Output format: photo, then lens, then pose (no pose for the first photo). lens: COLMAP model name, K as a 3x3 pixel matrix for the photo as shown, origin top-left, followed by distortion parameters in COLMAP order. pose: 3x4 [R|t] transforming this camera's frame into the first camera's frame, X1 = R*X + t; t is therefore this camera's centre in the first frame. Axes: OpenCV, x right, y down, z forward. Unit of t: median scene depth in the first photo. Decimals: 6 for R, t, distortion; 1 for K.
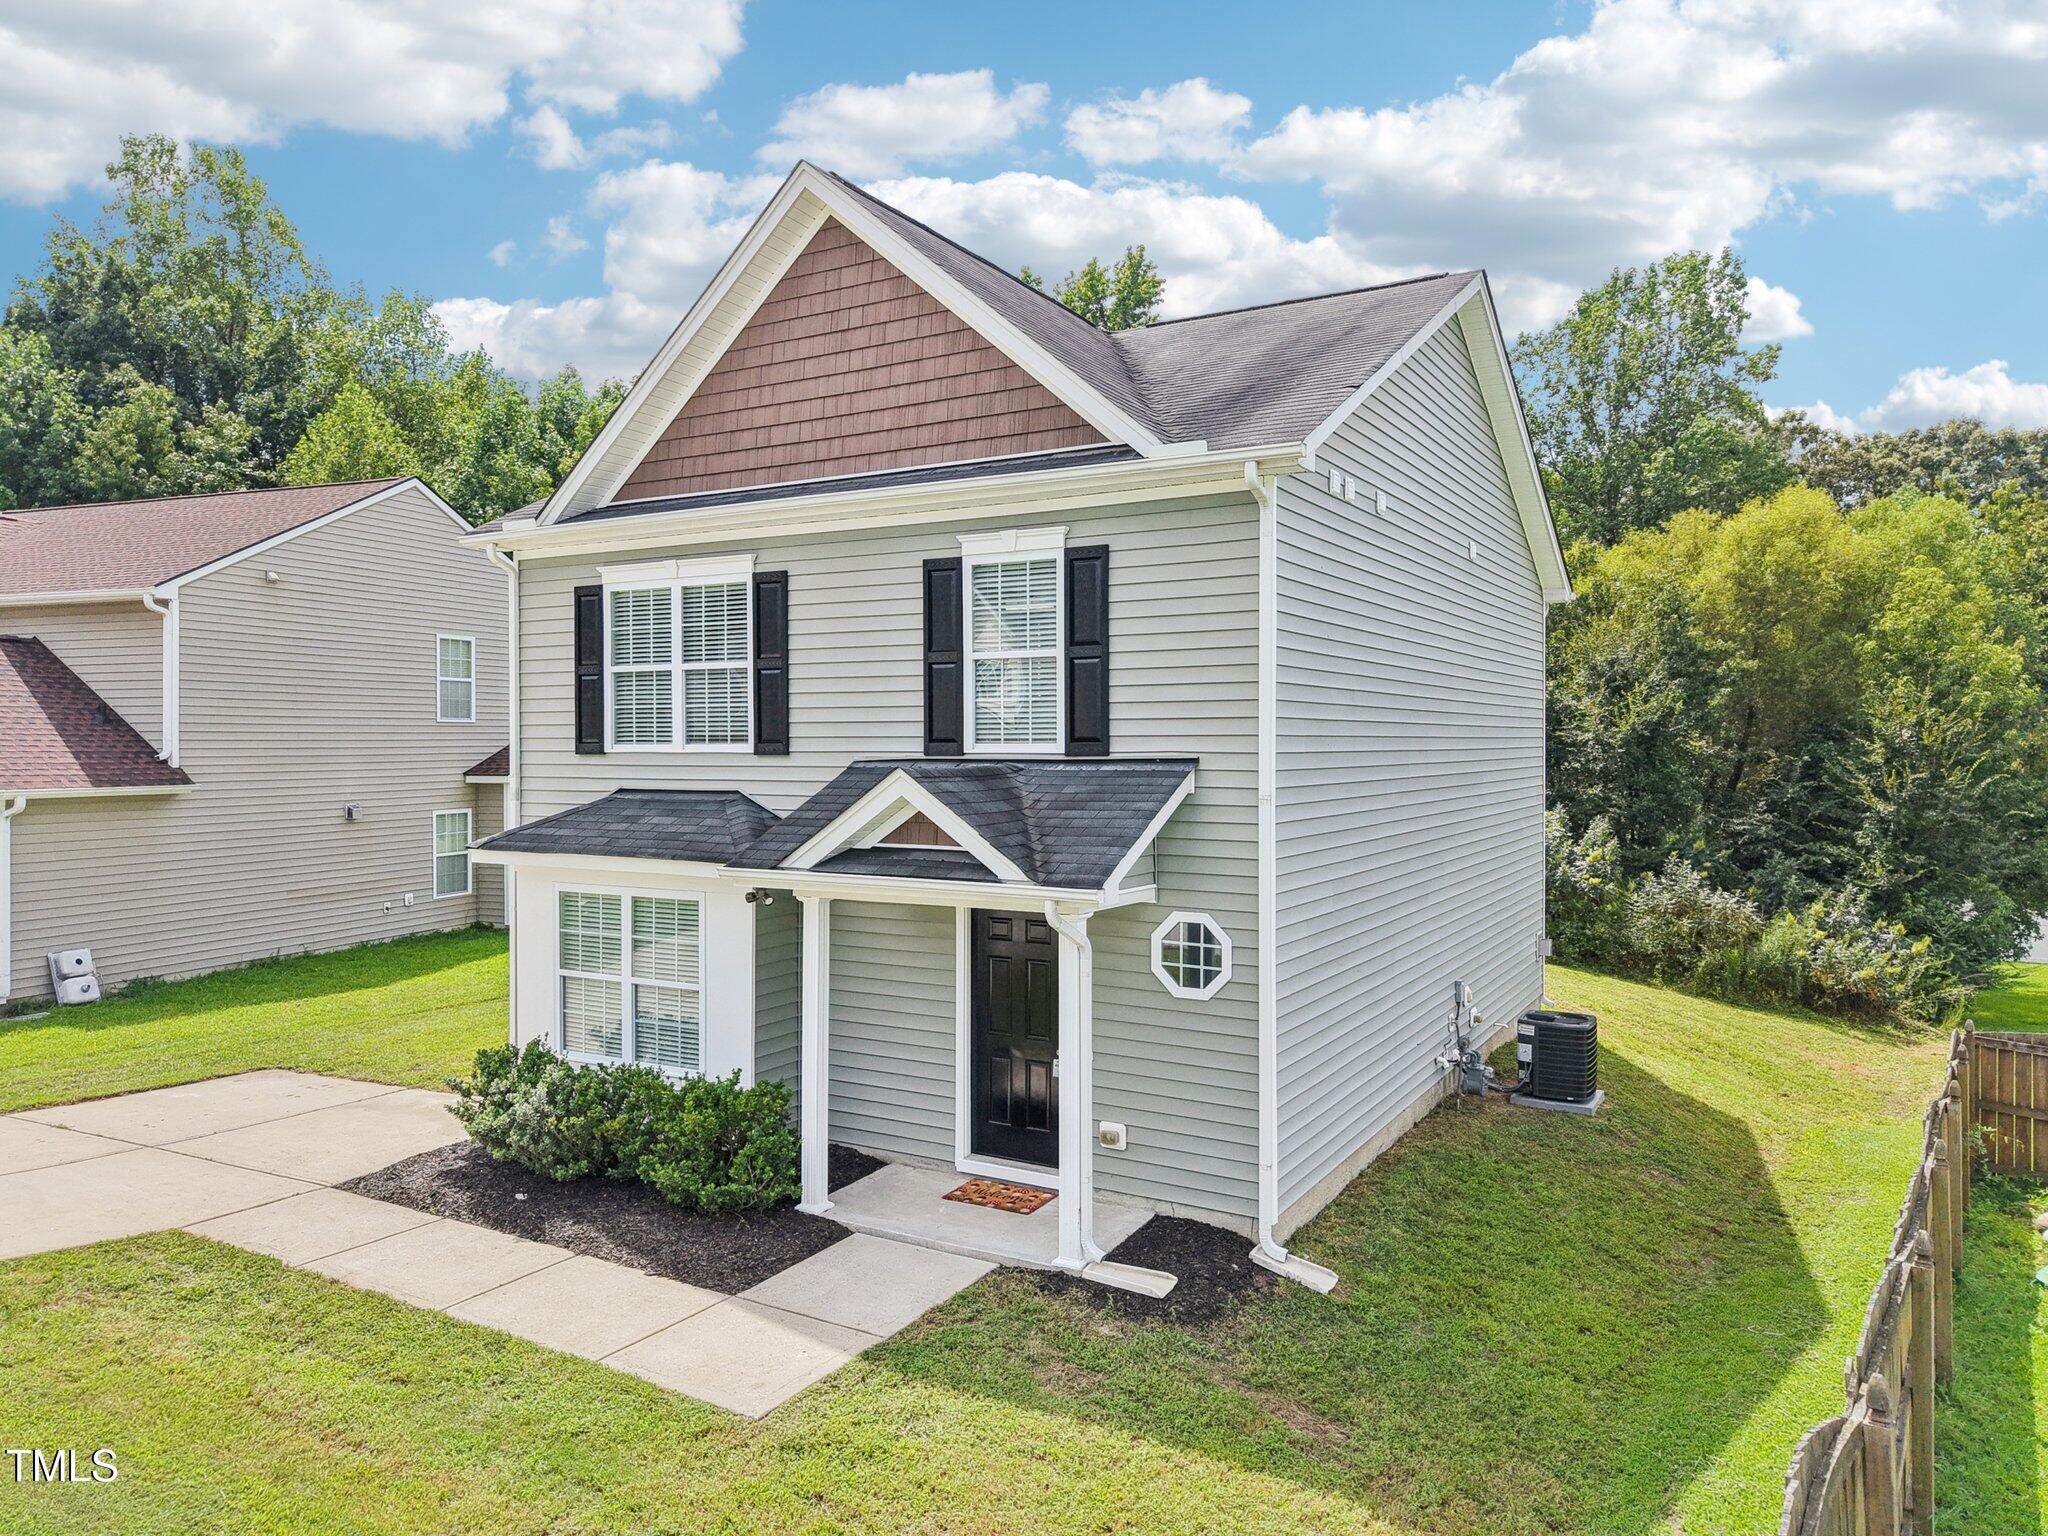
lens RADIAL K [[1397.8, 0, 1017.0], [0, 1397.8, 761.2], [0, 0, 1]] dist [-0.001274, -0.002581]
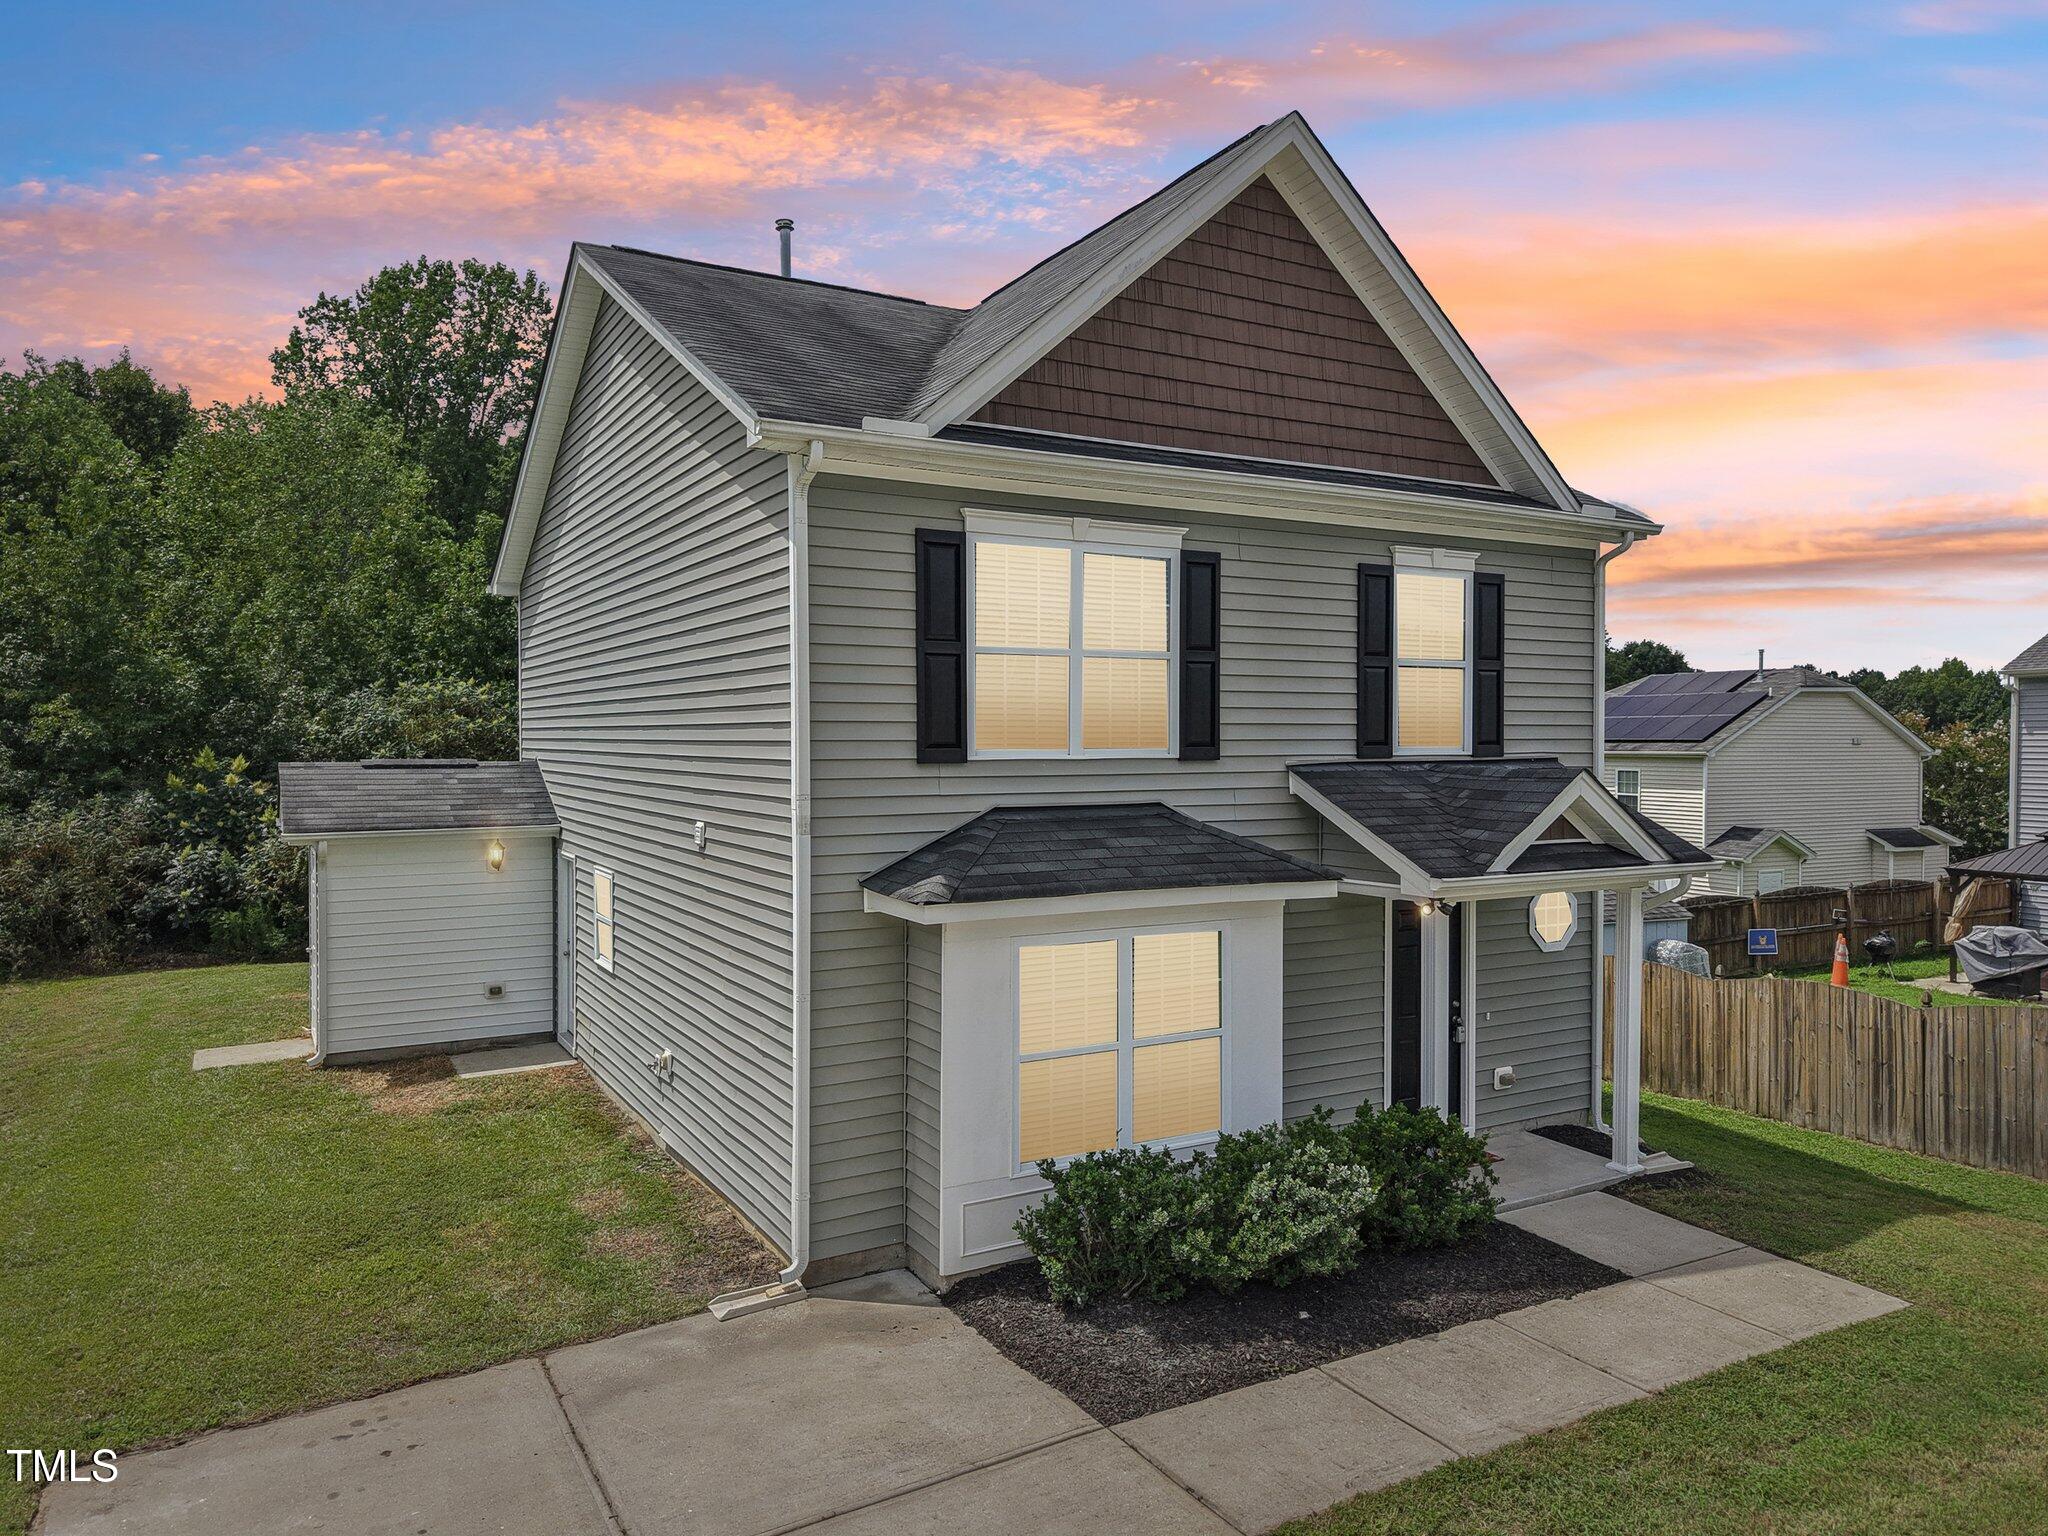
lens RADIAL K [[1397.8, 0, 1043.7], [0, 1397.8, 786.6], [0, 0, 1]] dist [-0.001274, -0.002581]
pose [[0.499190, -0.030475, 0.865956, -0.993827], [0.013346, 0.999533, 0.027482, -0.013577], [-0.866390, -0.002161, 0.499364, 0.651332]]
